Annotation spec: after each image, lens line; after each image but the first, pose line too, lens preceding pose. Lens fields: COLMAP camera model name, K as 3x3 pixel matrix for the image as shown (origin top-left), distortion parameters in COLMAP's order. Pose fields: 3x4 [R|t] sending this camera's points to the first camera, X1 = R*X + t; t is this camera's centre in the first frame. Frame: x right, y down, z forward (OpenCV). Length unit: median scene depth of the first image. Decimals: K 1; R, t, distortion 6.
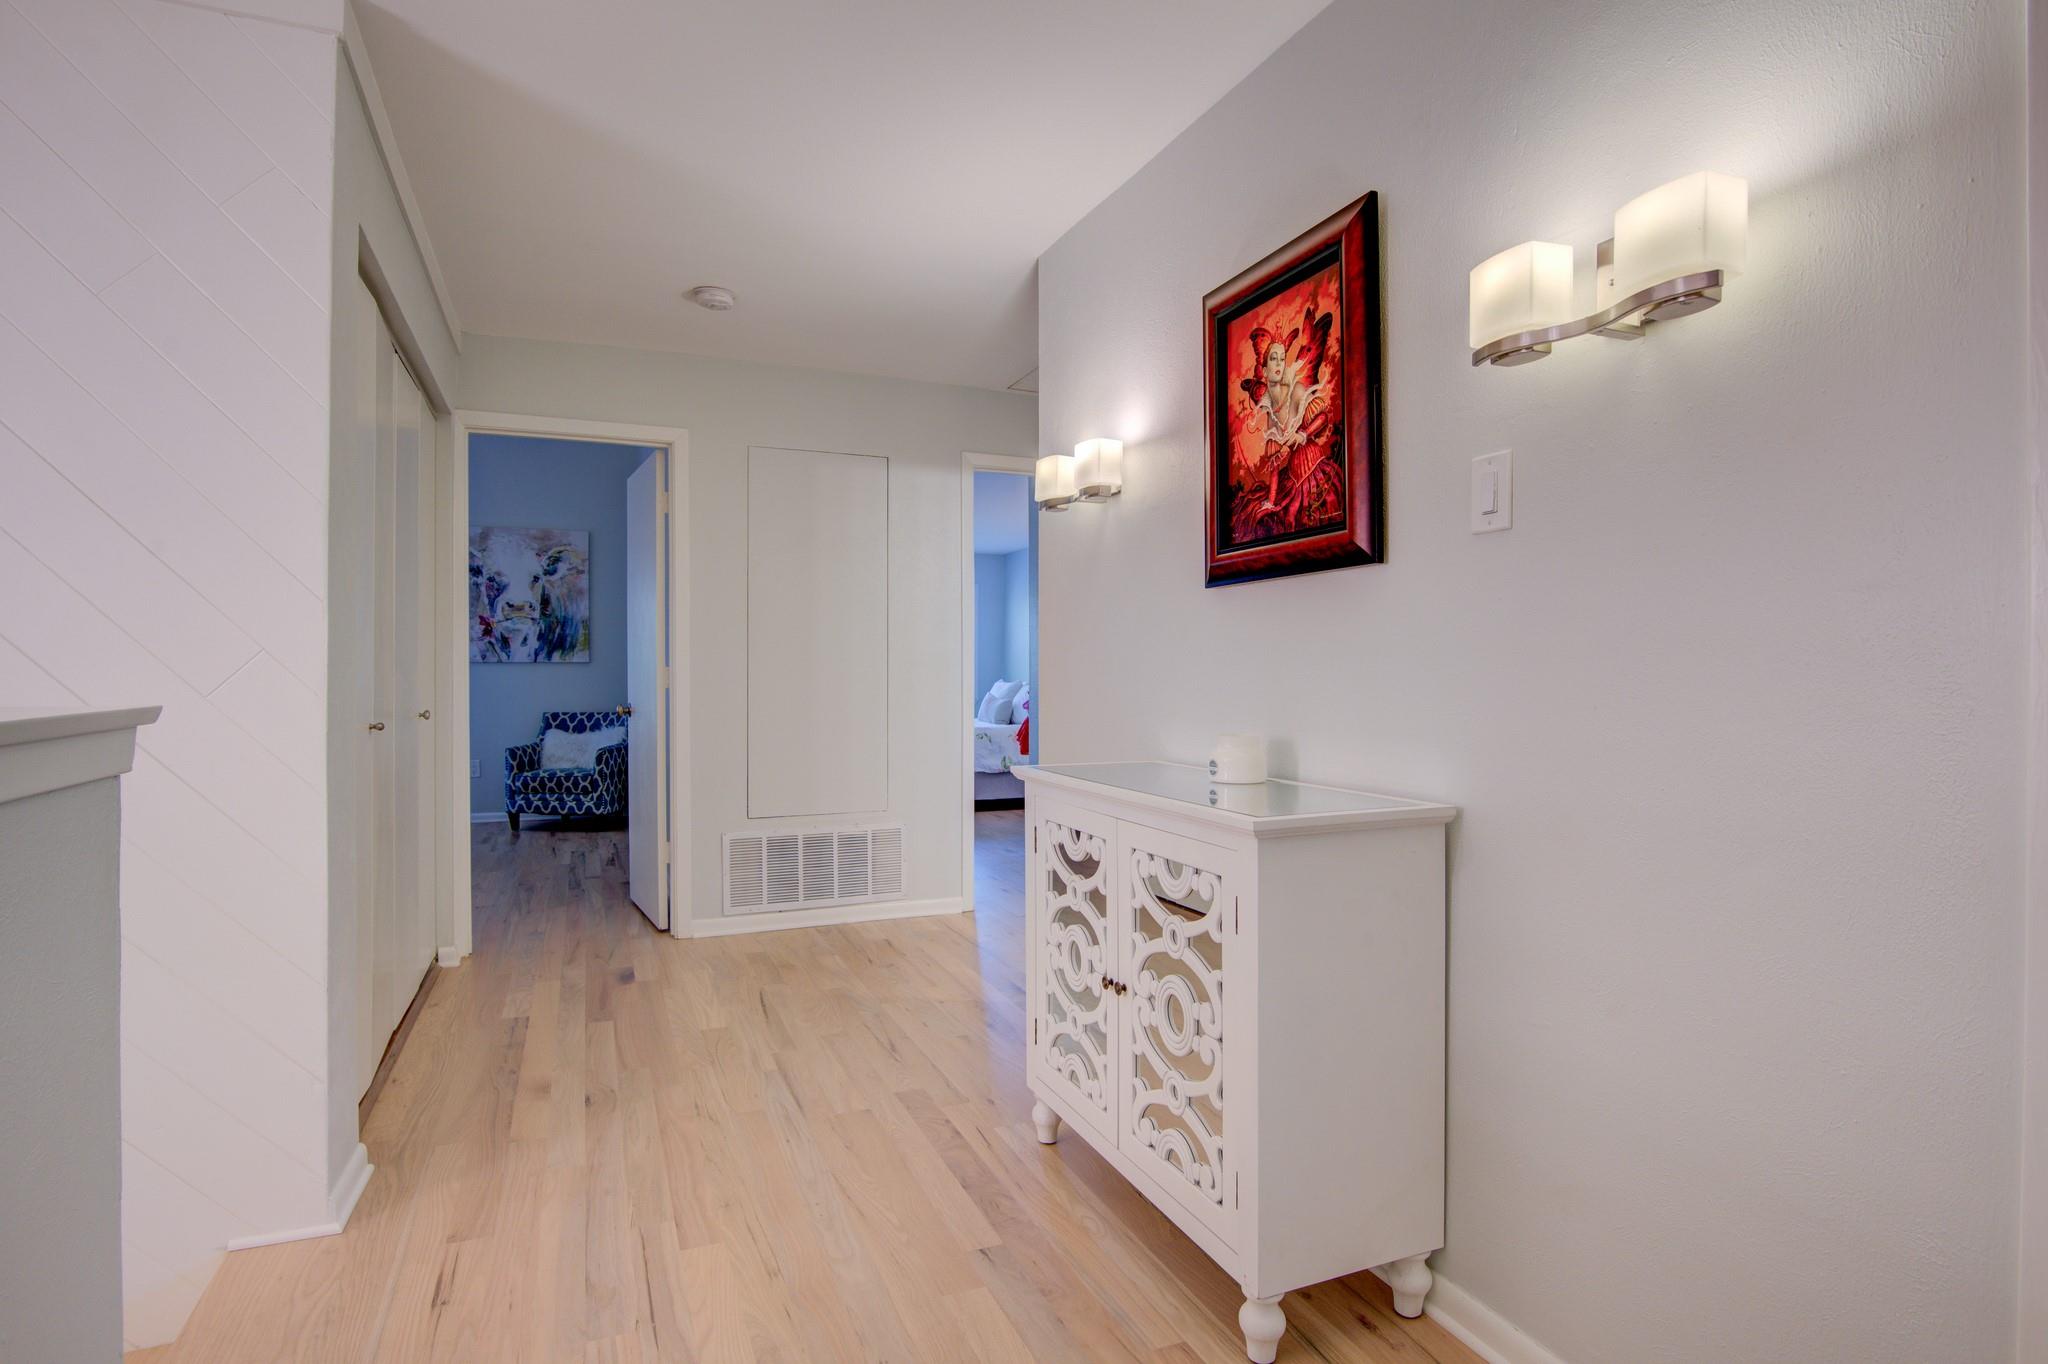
lens RADIAL K [[1078.3, 0, 1020.6], [0, 1078.3, 677.0], [0, 0, 1]] dist [-0.004568, -0.000270]
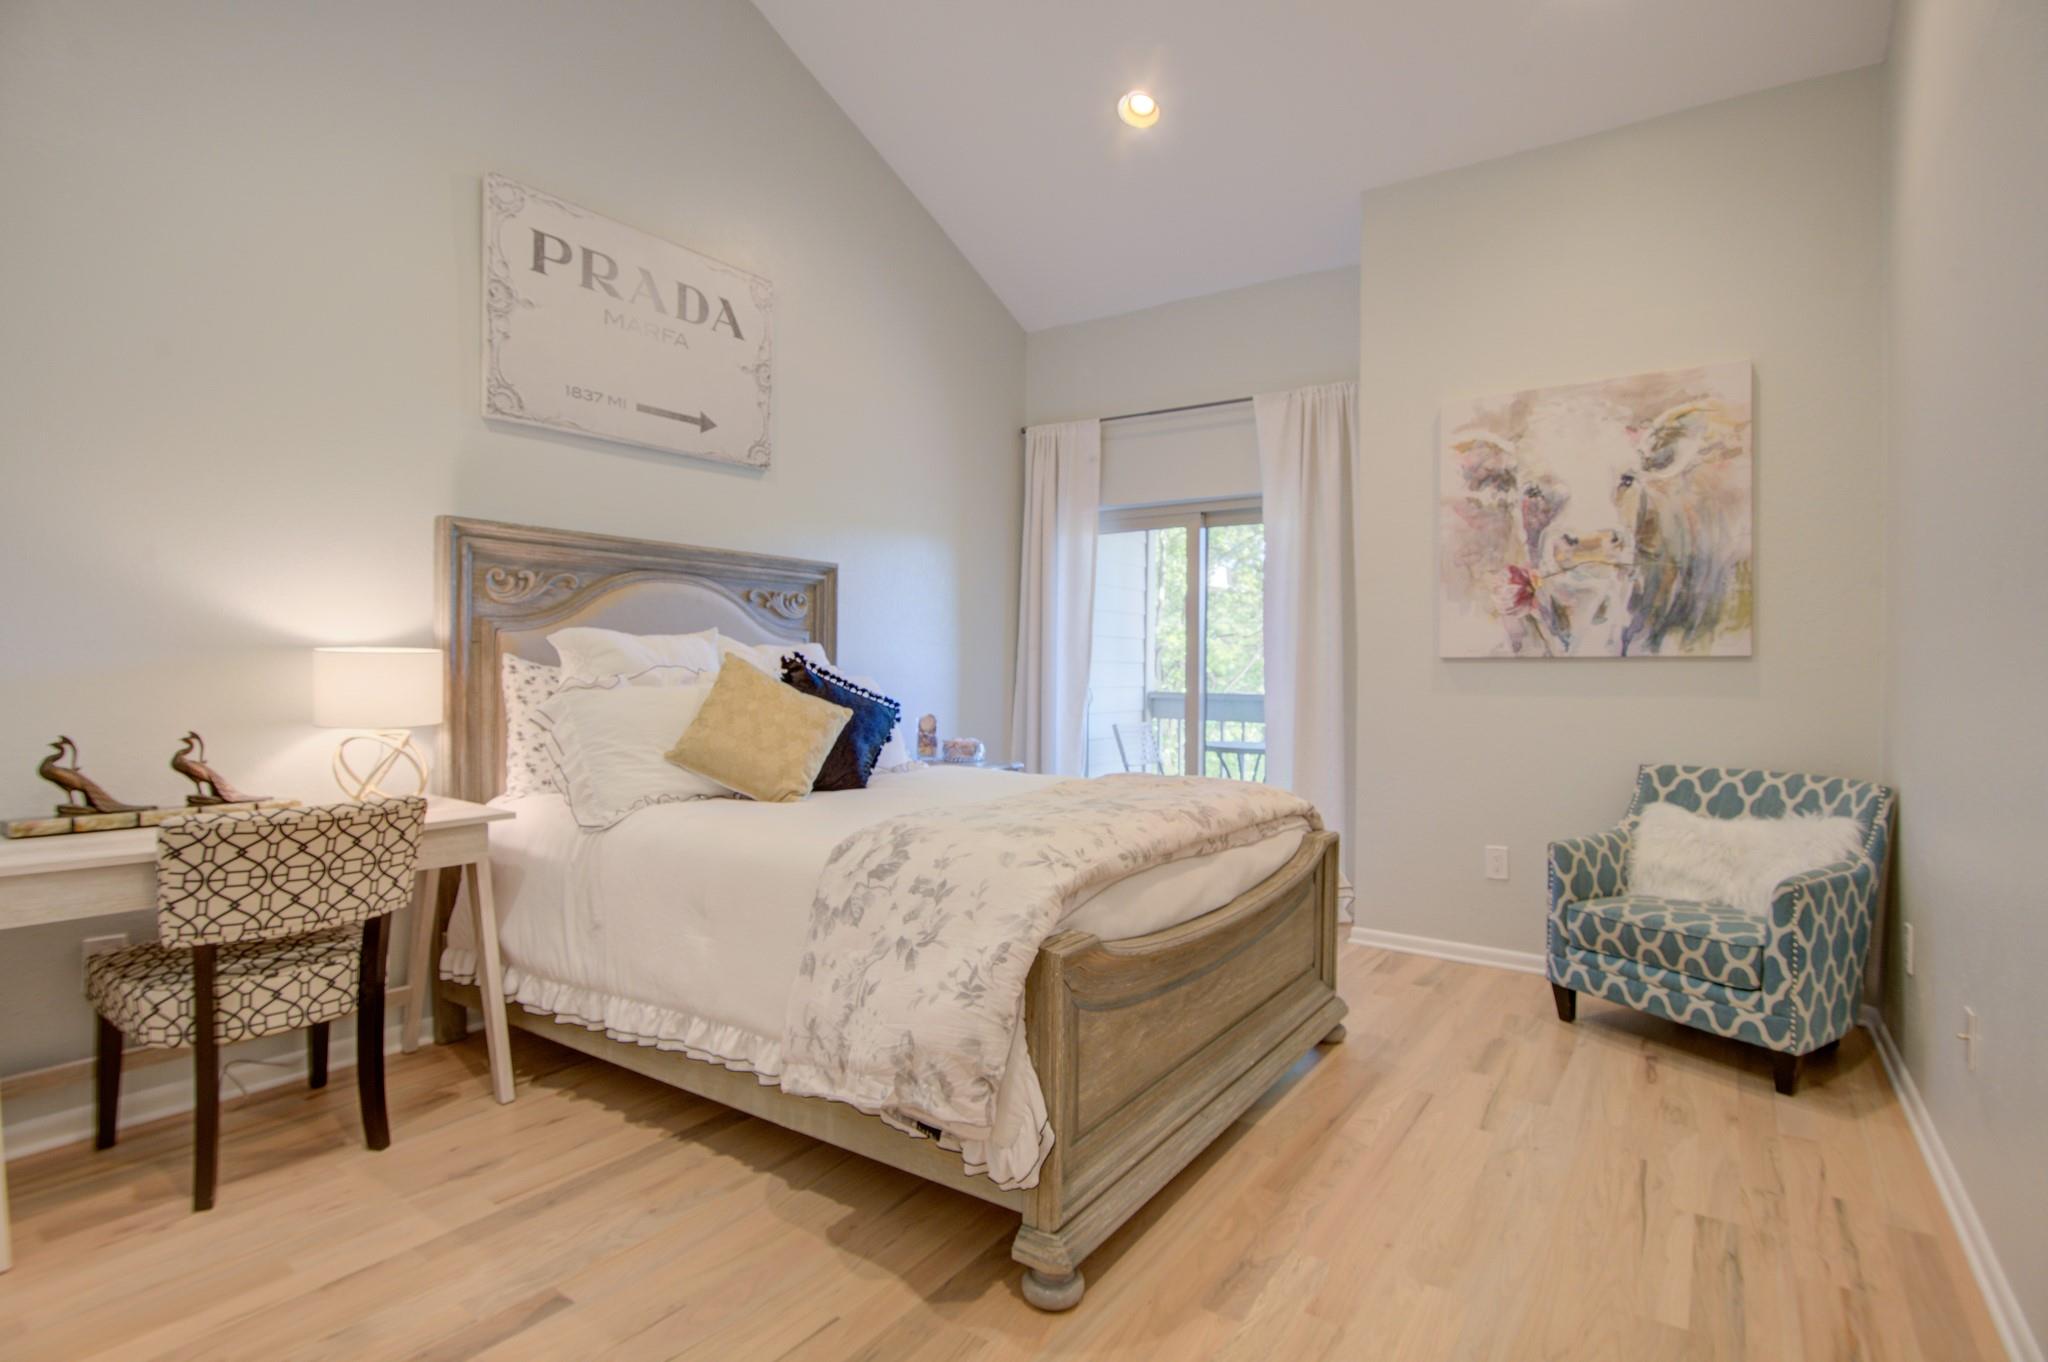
lens RADIAL K [[999.2, 0, 1034.5], [0, 999.2, 685.4], [0, 0, 1]] dist [-0.024058, 0.001590]
pose [[0.548386, 0.013539, -0.836116, -0.230070], [-0.003490, 0.999897, 0.013902, -0.006129], [0.836218, -0.004705, 0.548377, 0.549347]]
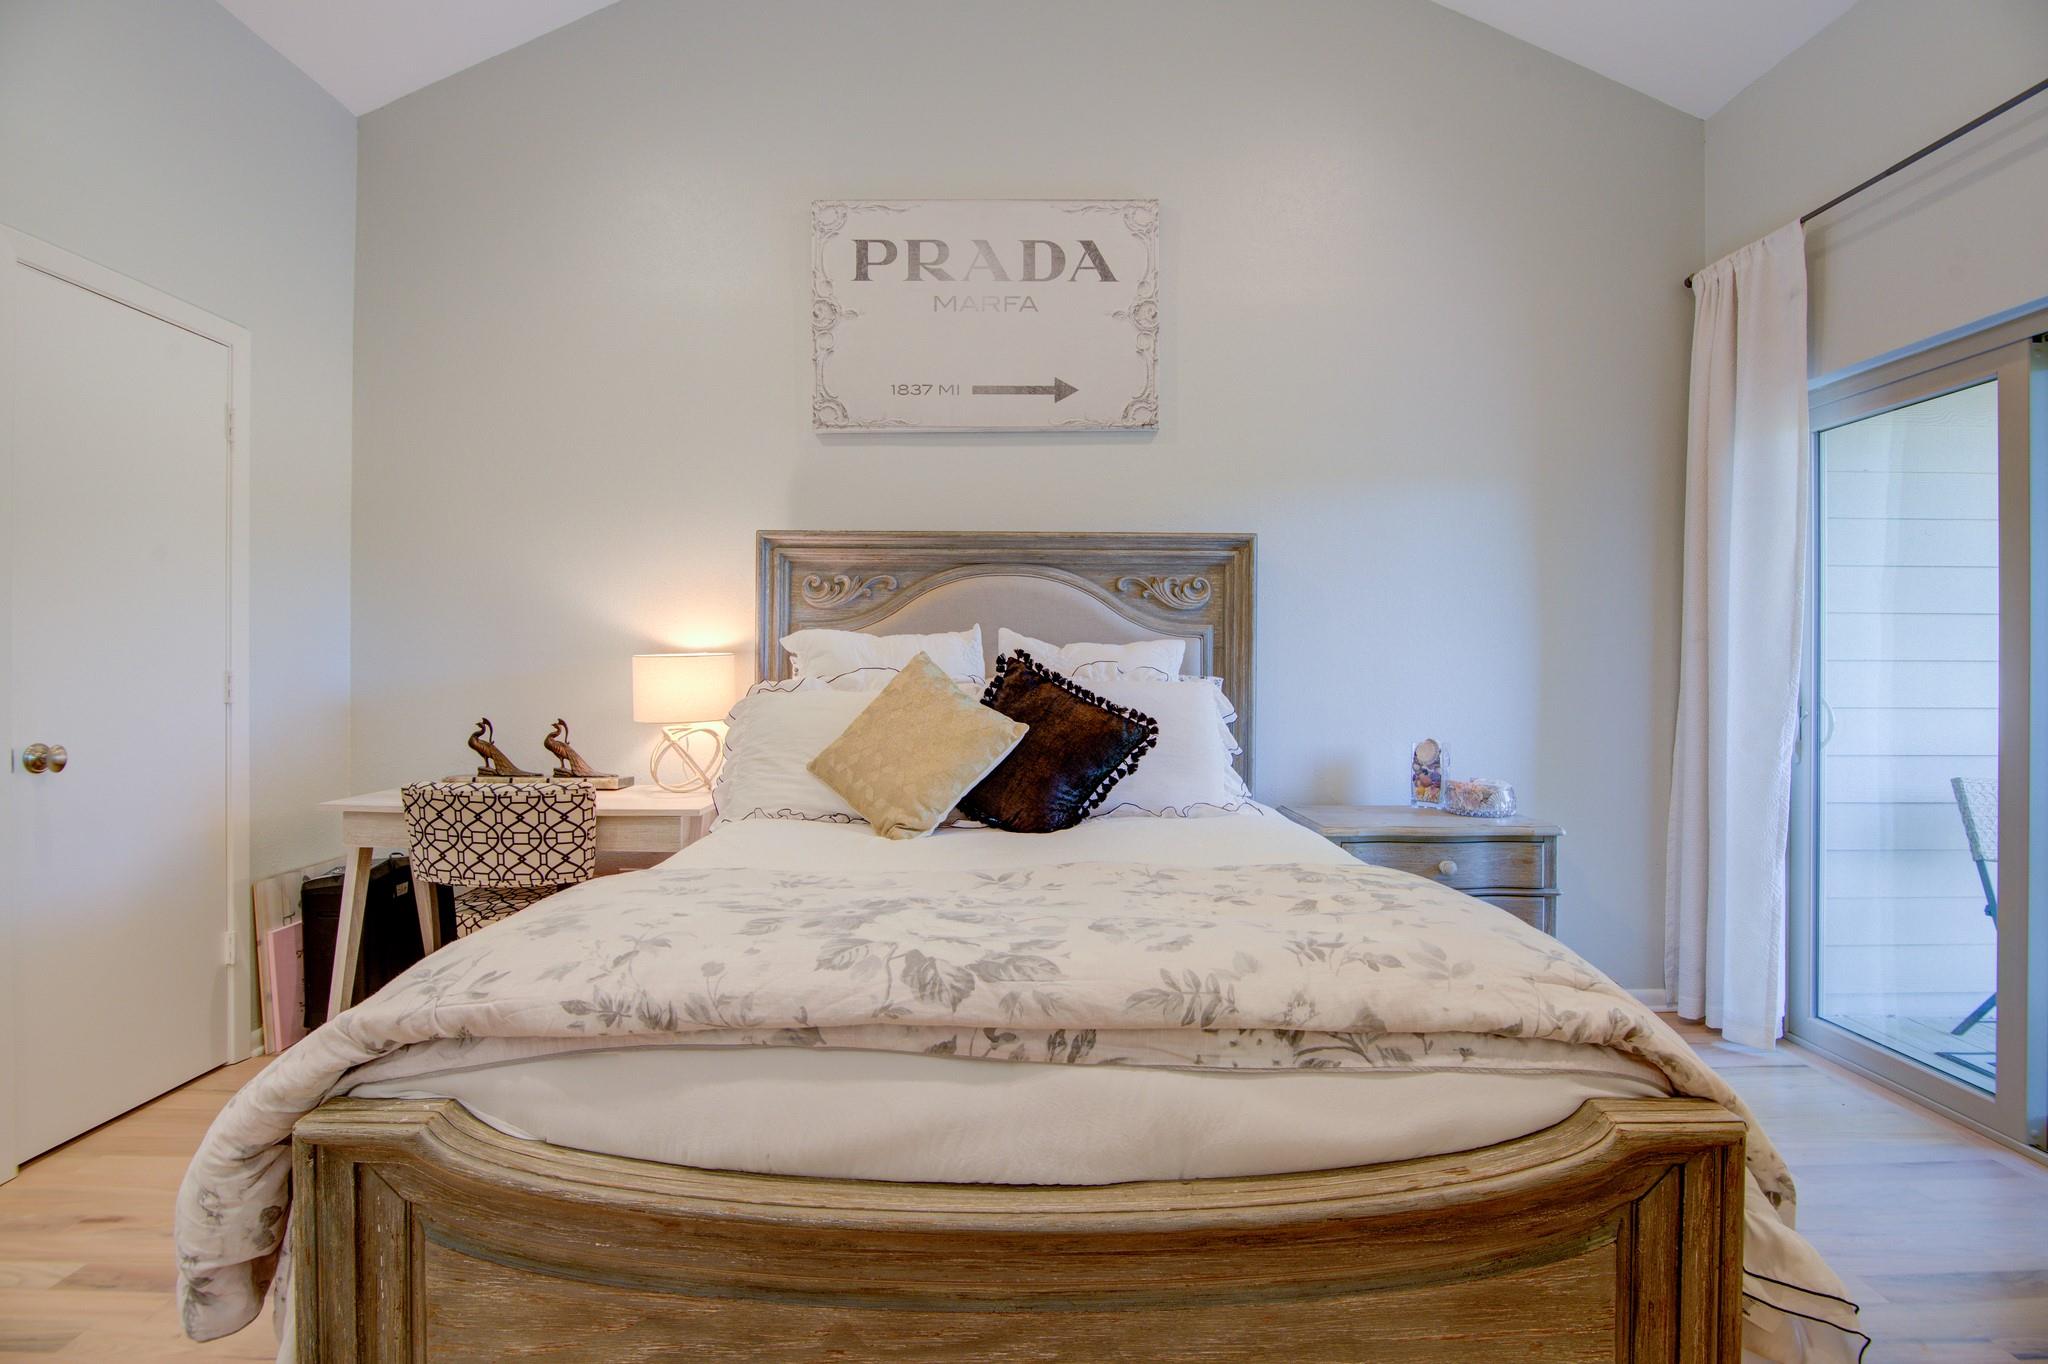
lens RADIAL K [[999.2, 0, 1030.2], [0, 999.2, 673.8], [0, 0, 1]] dist [-0.024058, 0.001590]
pose [[-0.371674, -0.002494, -0.928360, -0.329425], [-0.005626, 0.999984, -0.000435, -0.005936], [0.928346, 0.005061, -0.371682, 0.832113]]
